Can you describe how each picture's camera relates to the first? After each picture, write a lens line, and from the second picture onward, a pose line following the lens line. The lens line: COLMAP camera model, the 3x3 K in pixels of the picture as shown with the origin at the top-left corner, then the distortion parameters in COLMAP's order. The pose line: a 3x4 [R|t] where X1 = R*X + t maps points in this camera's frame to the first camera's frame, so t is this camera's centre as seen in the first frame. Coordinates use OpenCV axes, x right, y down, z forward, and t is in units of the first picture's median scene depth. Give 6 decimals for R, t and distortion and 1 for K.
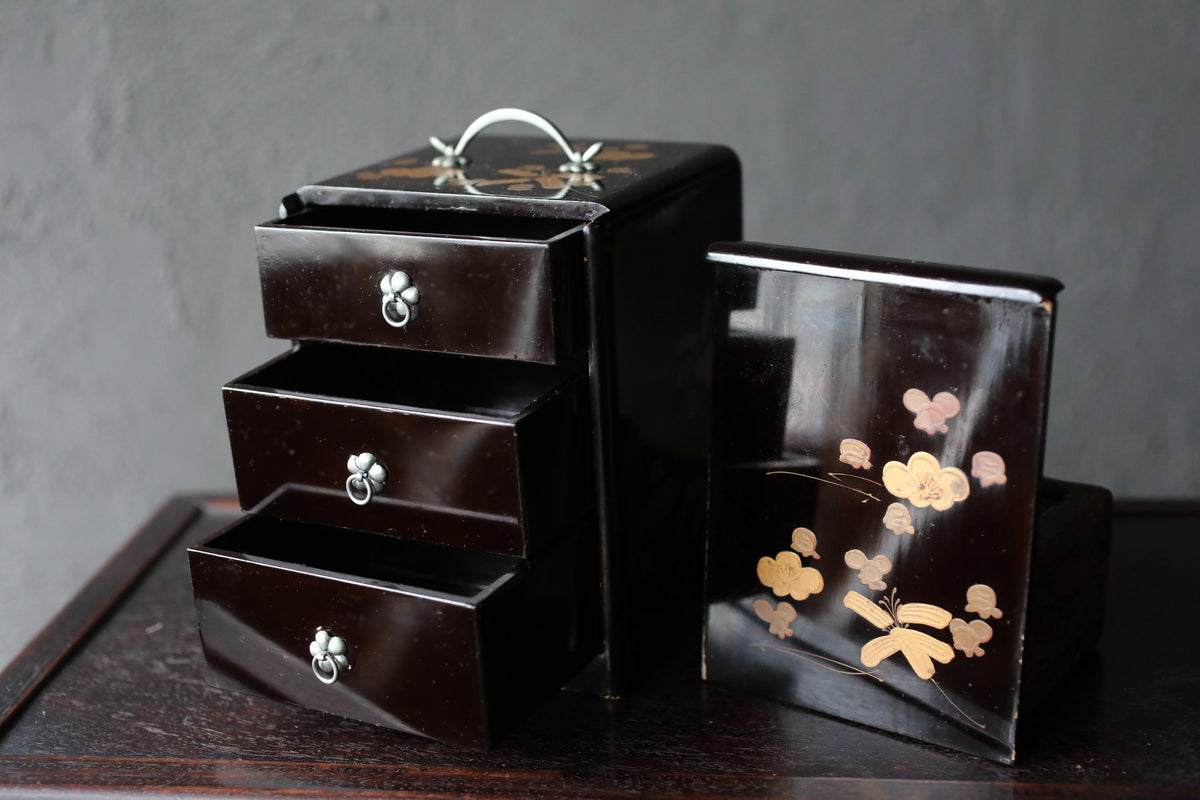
lens RADIAL K [[1777.5, 0, 597.7], [0, 1777.5, 426.1], [0, 0, 1]] dist [-0.001529, -0.050877]
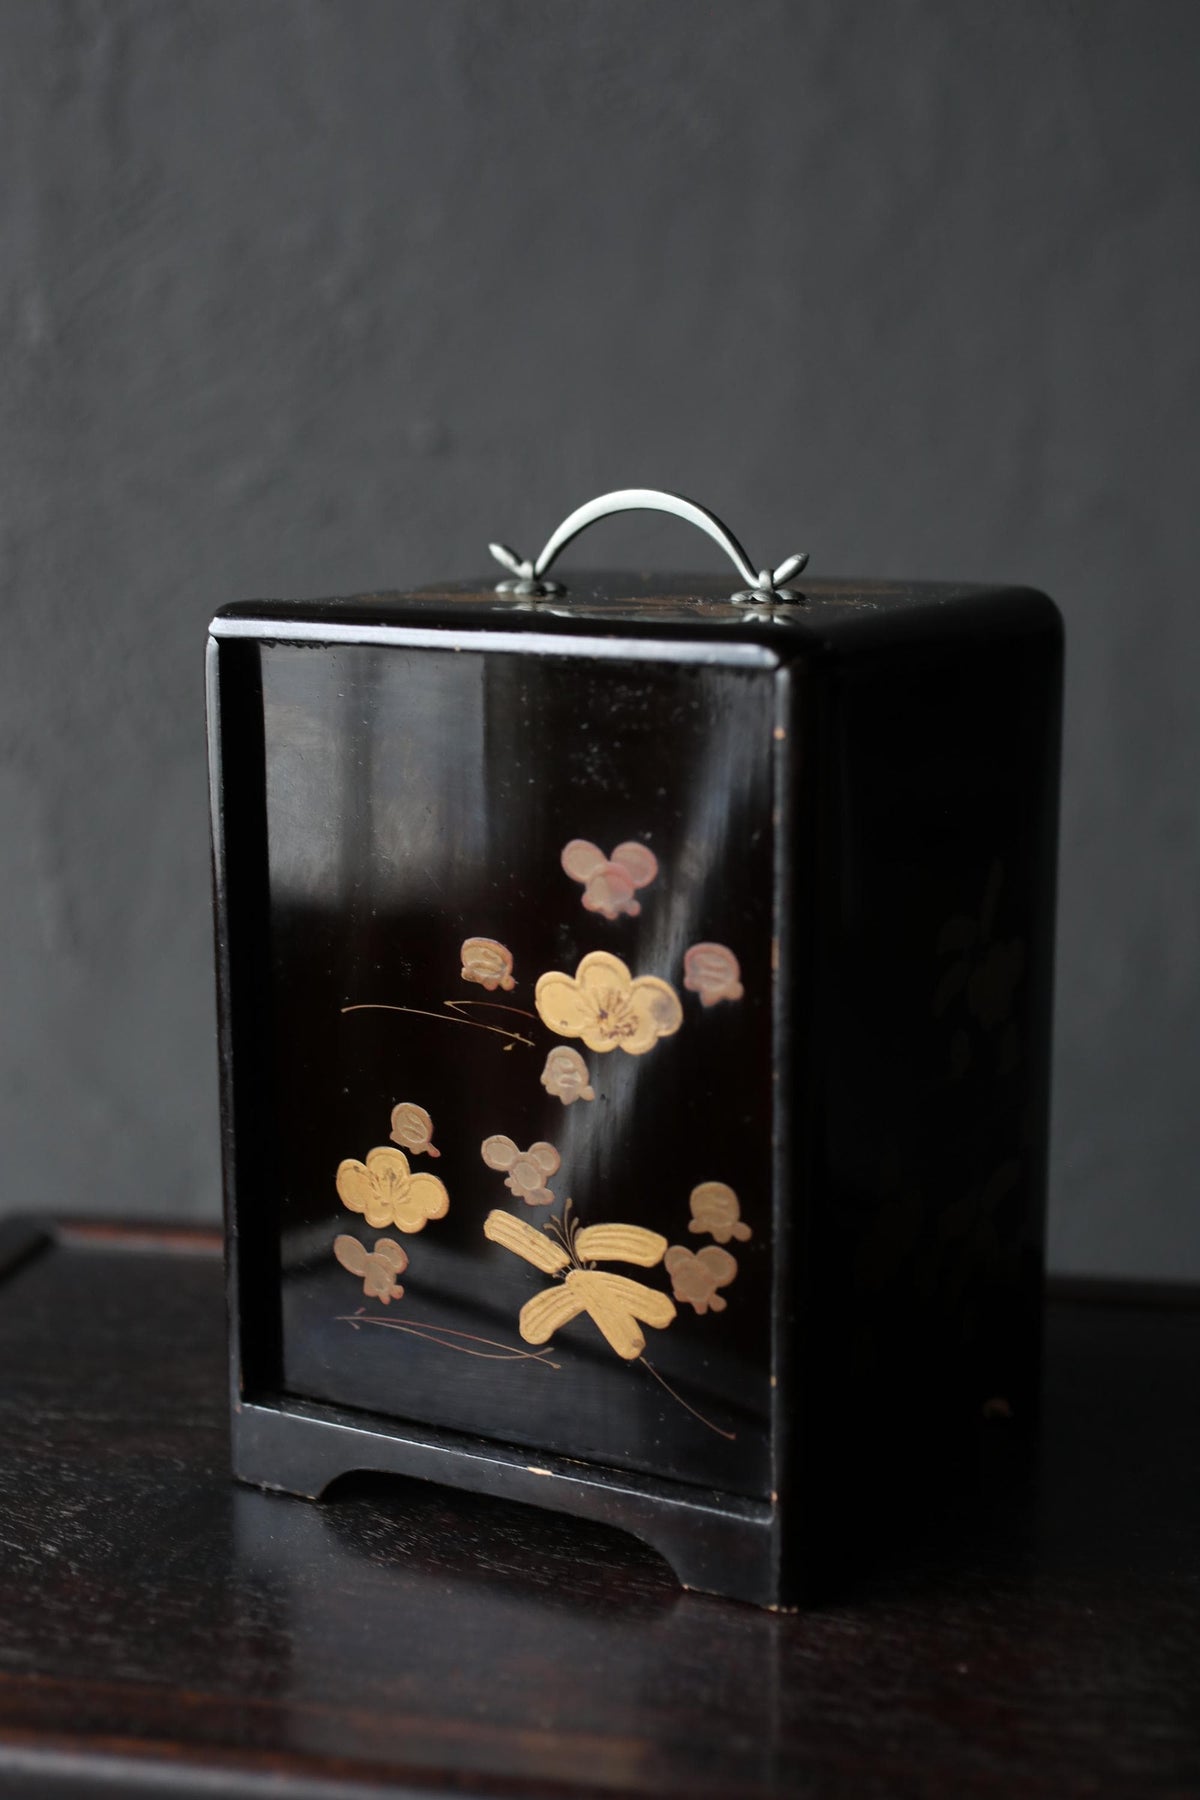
lens RADIAL K [[2704.6, 0, 600.0], [0, 2704.6, 900.0], [0, 0, 1]] dist [-0.034806, 0.175650]
pose [[0.996257, 0.053285, -0.068062, 0.001883], [-0.062086, 0.988962, -0.134535, 0.060275], [0.060142, 0.138257, 0.988569, 0.206958]]
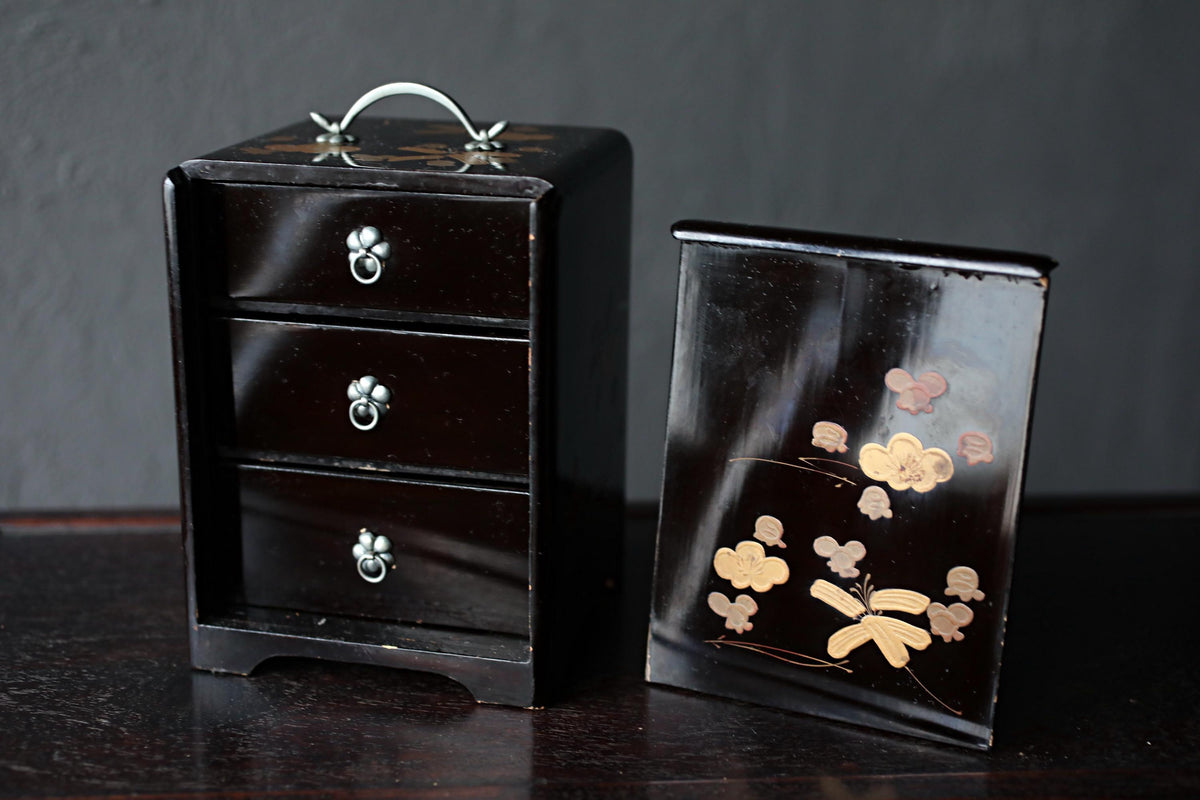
lens RADIAL K [[1803.0, 0, 600.0], [0, 1803.0, 400.0], [0, 0, 1]] dist [-0.034806, 0.175650]
pose [[0.974637, -0.005584, 0.223721, -0.170937], [0.014100, 0.999235, -0.036487, 0.025766], [-0.223346, 0.038716, 0.973970, 0.059429]]
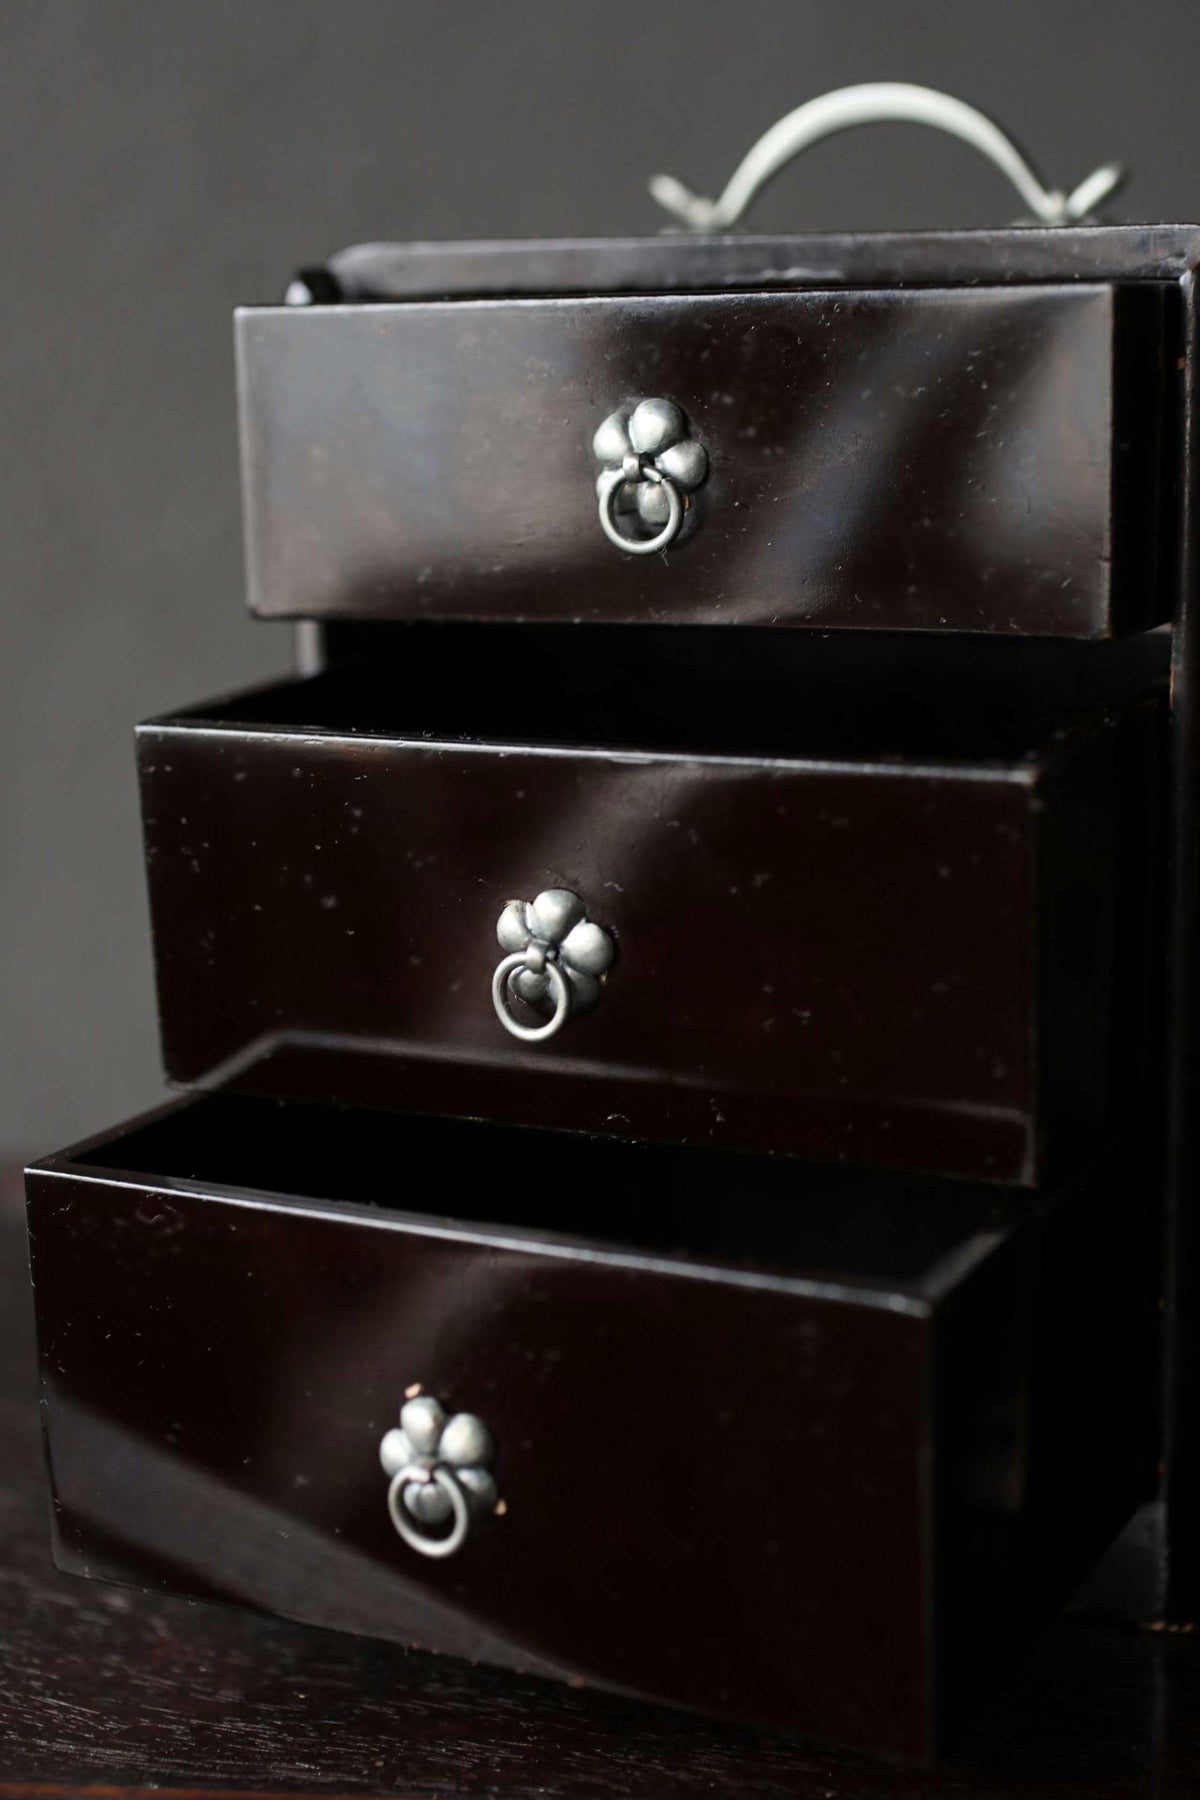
lens RADIAL K [[2837.2, 0, 564.5], [0, 2837.2, 961.1], [0, 0, 1]] dist [0.003179, 0.074781]
pose [[0.999543, 0.019886, 0.022752, -0.134229], [-0.017027, 0.992679, -0.119576, 0.091437], [-0.024964, 0.119134, 0.992564, 0.422865]]
